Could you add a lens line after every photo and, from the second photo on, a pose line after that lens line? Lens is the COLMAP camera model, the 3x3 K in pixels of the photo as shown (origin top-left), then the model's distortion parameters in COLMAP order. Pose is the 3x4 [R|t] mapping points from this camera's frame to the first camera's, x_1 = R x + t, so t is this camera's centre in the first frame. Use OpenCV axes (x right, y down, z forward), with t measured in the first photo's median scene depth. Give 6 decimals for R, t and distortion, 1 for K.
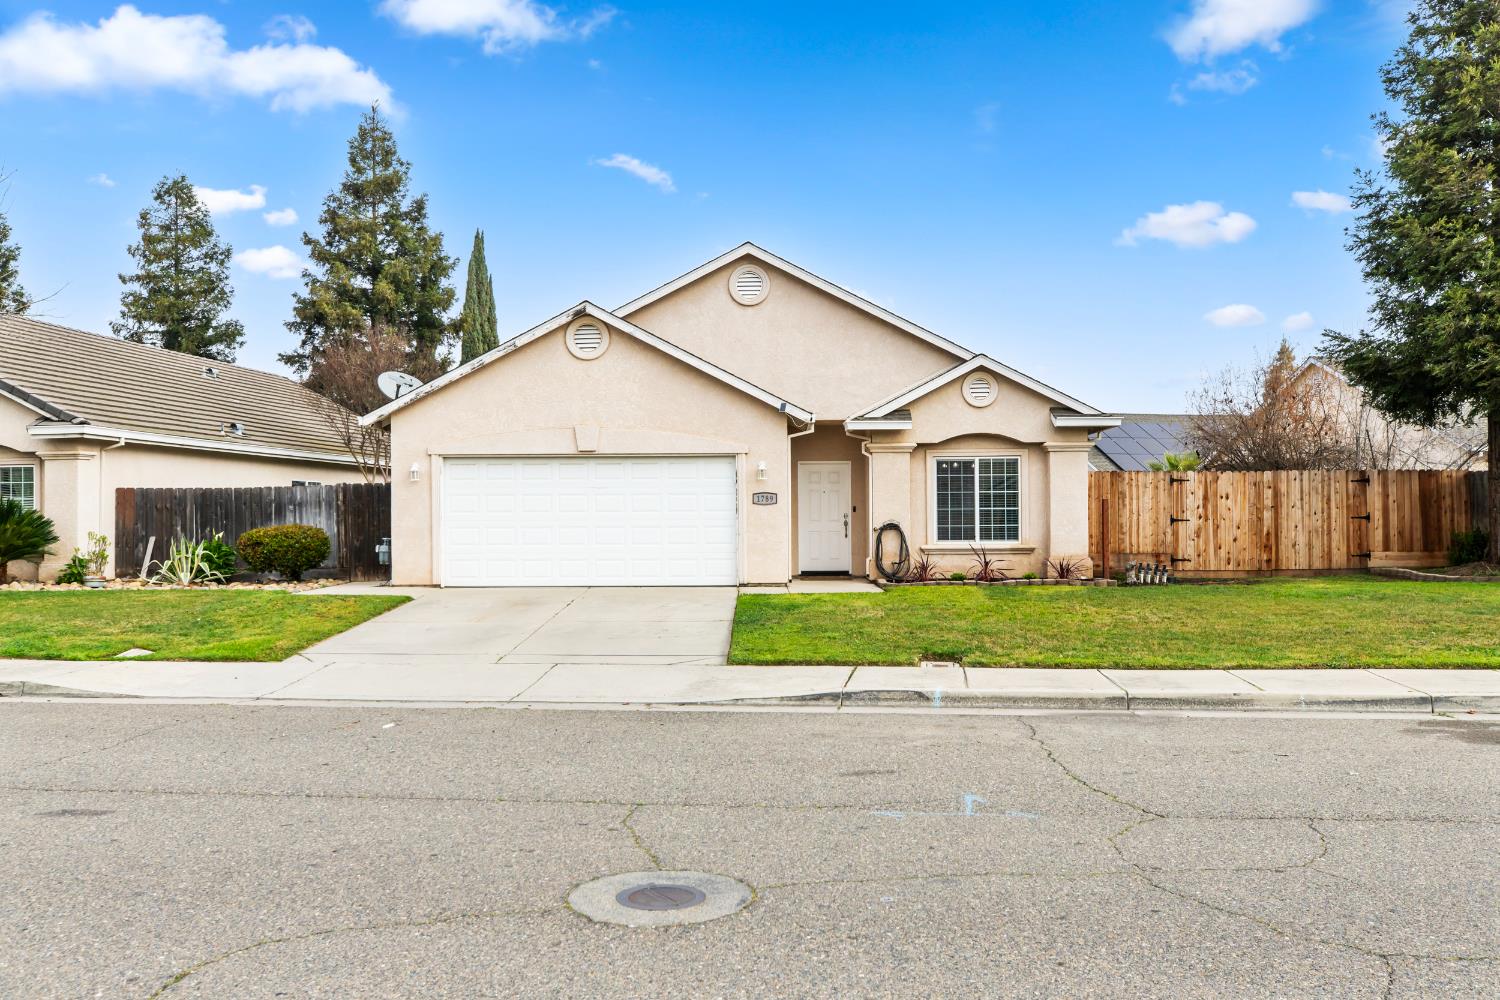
lens RADIAL K [[1268.2, 0, 750.0], [0, 1268.2, 500.0], [0, 0, 1]] dist [-0.000509, 0.000962]
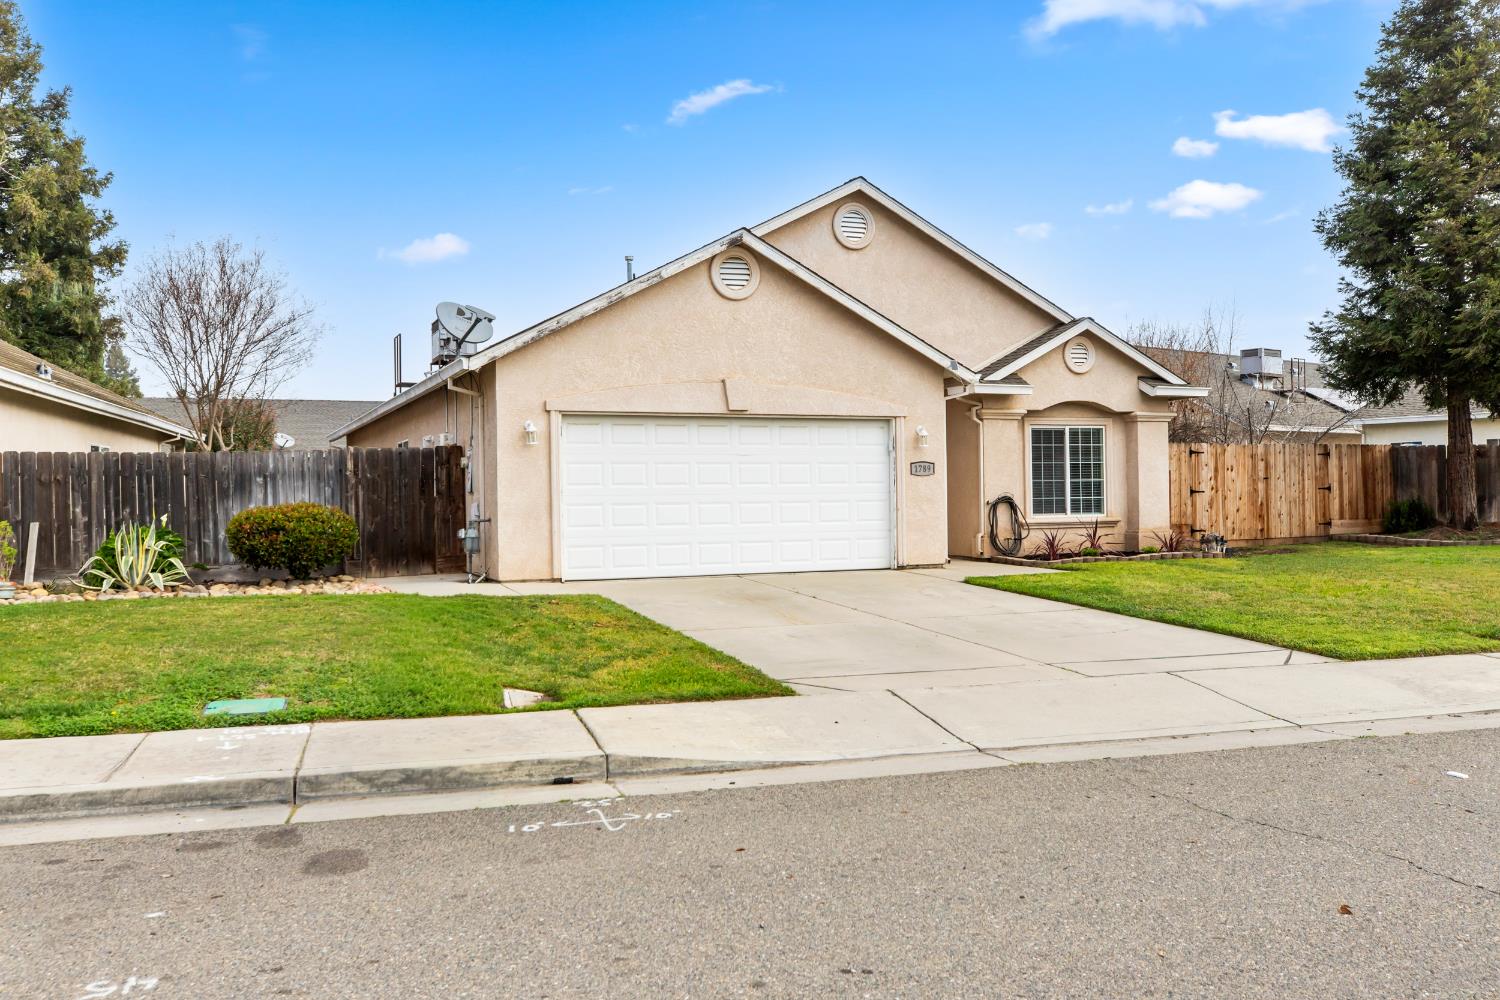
lens RADIAL K [[1269.0, 0, 754.0], [0, 1269.0, 475.3], [0, 0, 1]] dist [0.004244, 0.004560]
pose [[0.914788, 0.000430, 0.403933, -0.417196], [-0.000143, 1.000000, -0.000740, 0.003867], [-0.403933, 0.000619, 0.914788, 0.222693]]
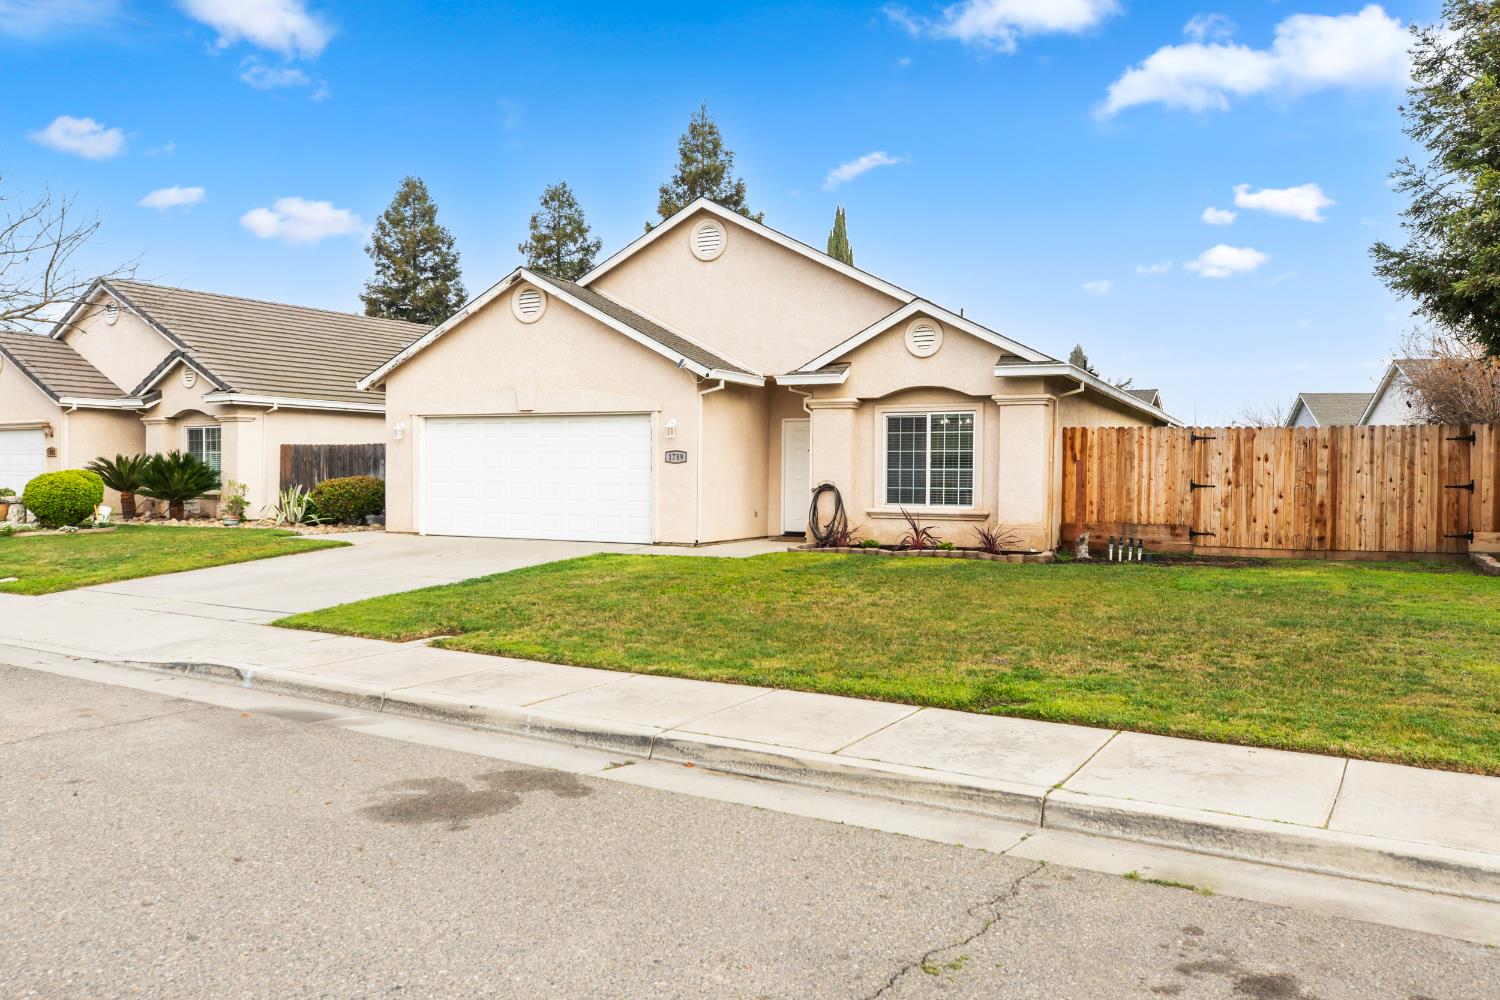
lens RADIAL K [[1141.1, 0, 750.0], [0, 1141.1, 500.0], [0, 0, 1]] dist [0.003246, -0.004299]
pose [[0.905104, 0.023060, -0.424565, 0.407922], [-0.006022, 0.999123, 0.041429, -0.004452], [0.425148, -0.034940, 0.904449, 0.203653]]
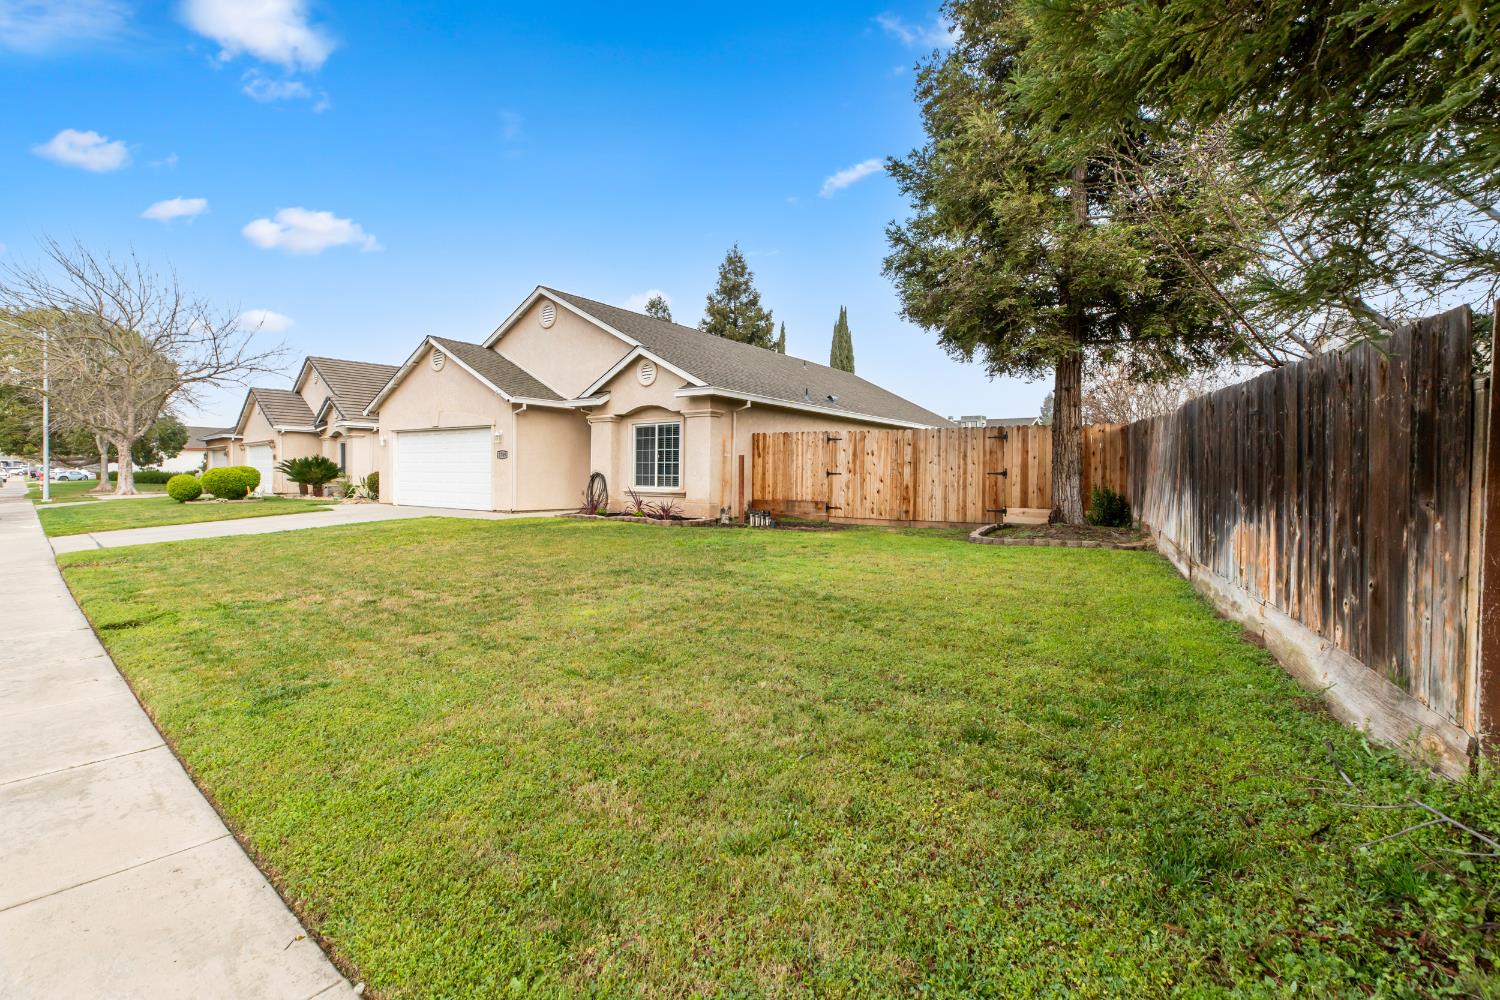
lens RADIAL K [[681.0, 0, 752.0], [0, 681.0, 494.2], [0, 0, 1]] dist [-0.010288, 0.000718]
pose [[0.818547, 0.030492, -0.573630, 0.668674], [-0.005030, 0.998932, 0.045922, 0.006740], [0.574418, -0.034704, 0.817826, 0.466545]]
